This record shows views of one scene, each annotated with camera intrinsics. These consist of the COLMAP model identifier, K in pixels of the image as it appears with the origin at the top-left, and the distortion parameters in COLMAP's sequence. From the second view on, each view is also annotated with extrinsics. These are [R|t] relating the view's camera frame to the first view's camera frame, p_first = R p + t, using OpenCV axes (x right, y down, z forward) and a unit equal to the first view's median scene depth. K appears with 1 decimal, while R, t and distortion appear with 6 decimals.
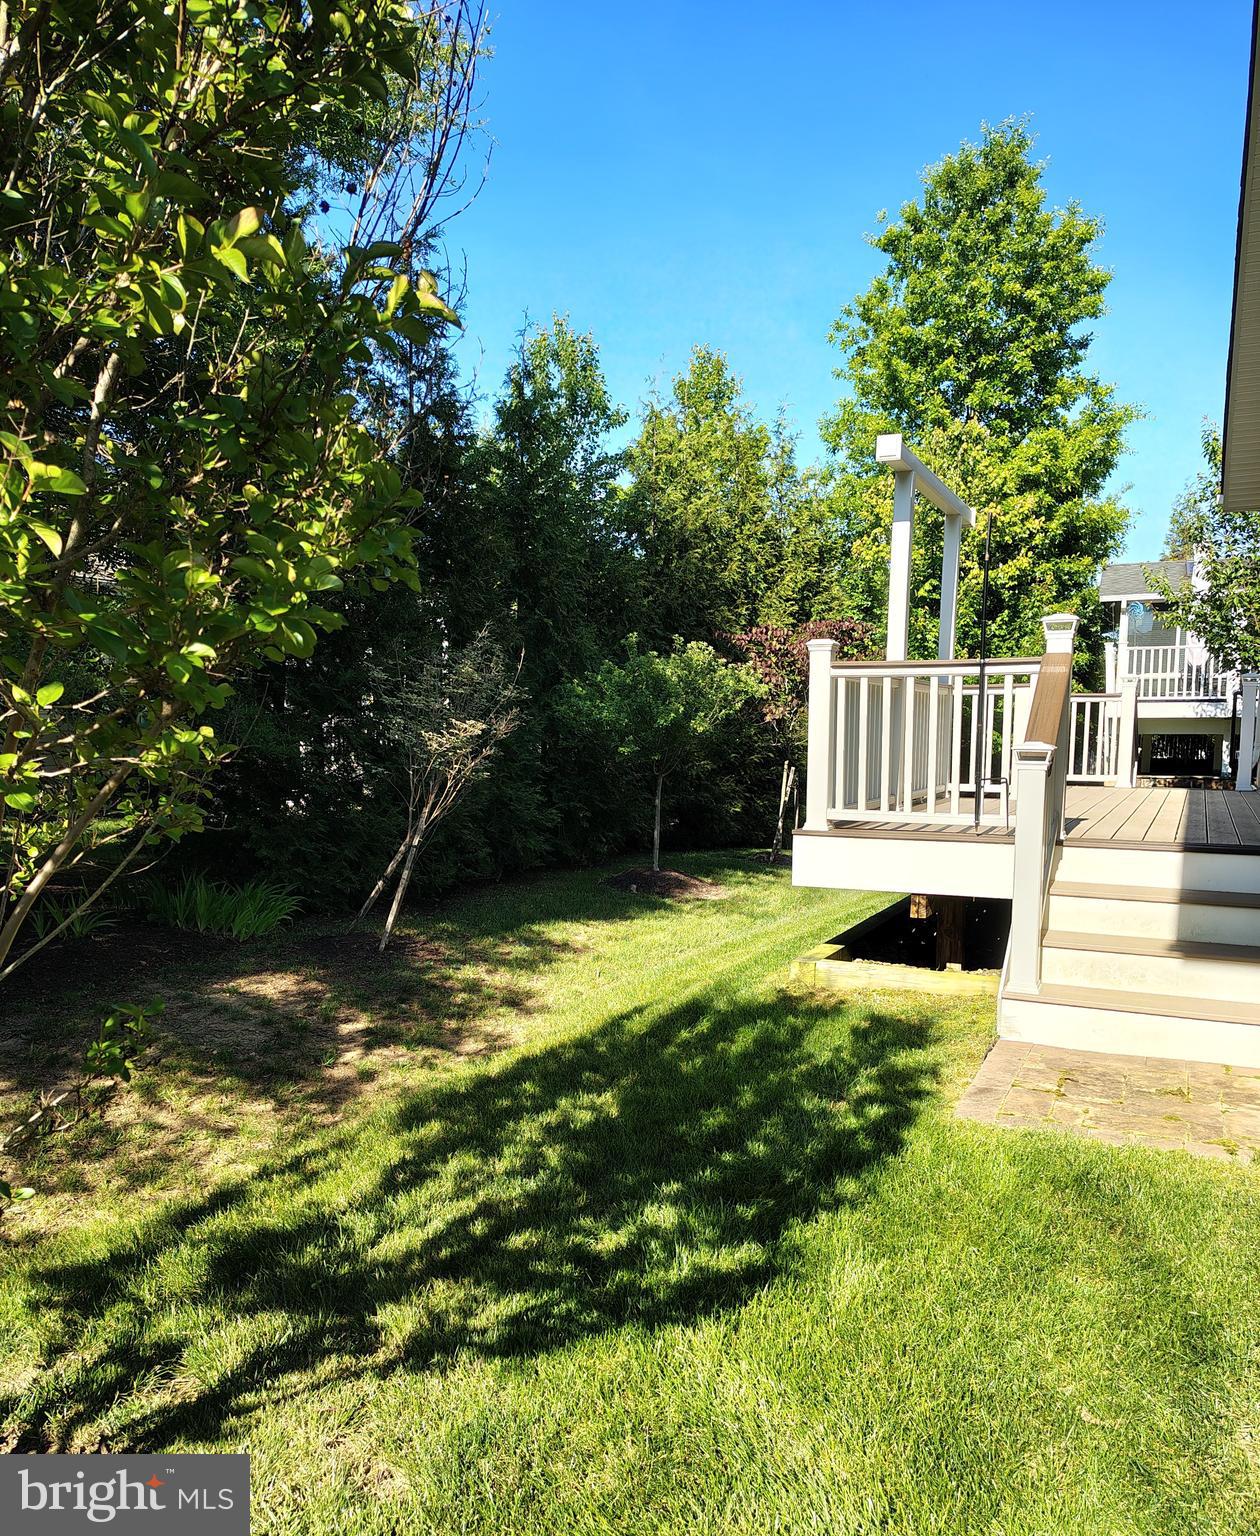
lens RADIAL K [[1150.9, 0, 630.0], [0, 1150.9, 768.0], [0, 0, 1]] dist [-0.000378, 0.000188]
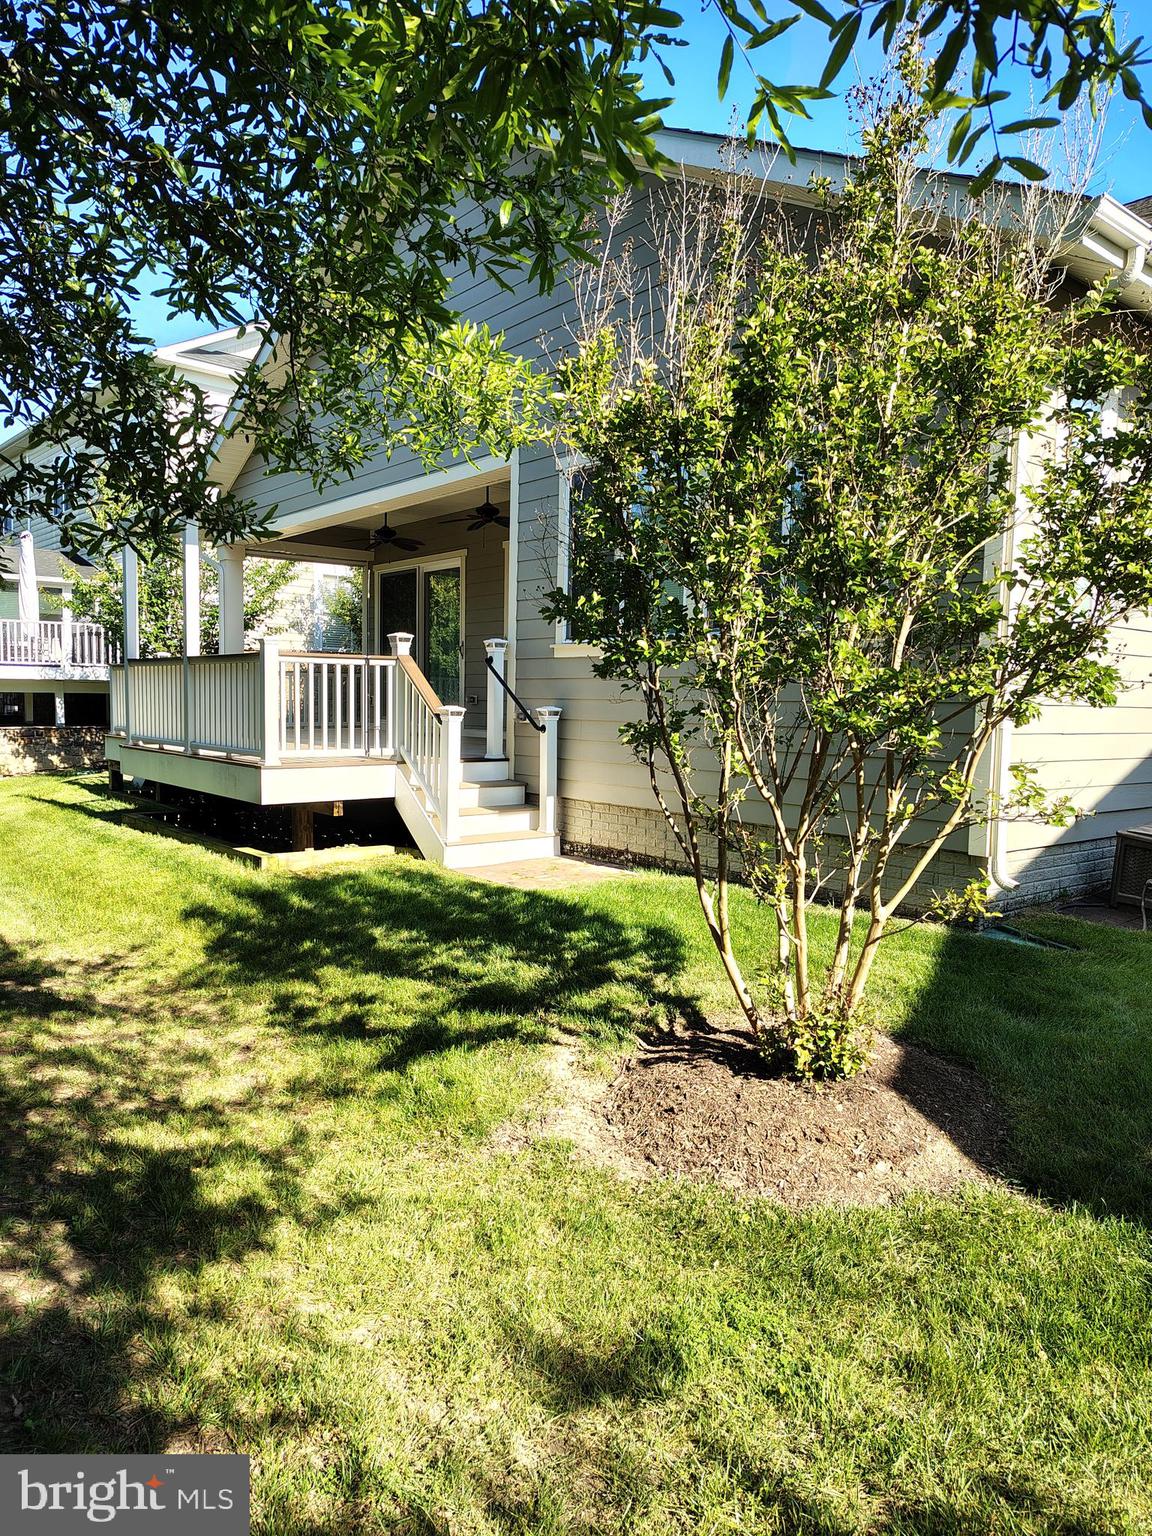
lens RADIAL K [[1056.3, 0, 577.1], [0, 1056.3, 760.2], [0, 0, 1]] dist [0.000478, -0.069630]
pose [[0.366103, -0.047709, 0.929351, -1.164039], [0.010634, 0.998834, 0.047087, -0.012624], [-0.930514, -0.007355, 0.366183, 0.198895]]
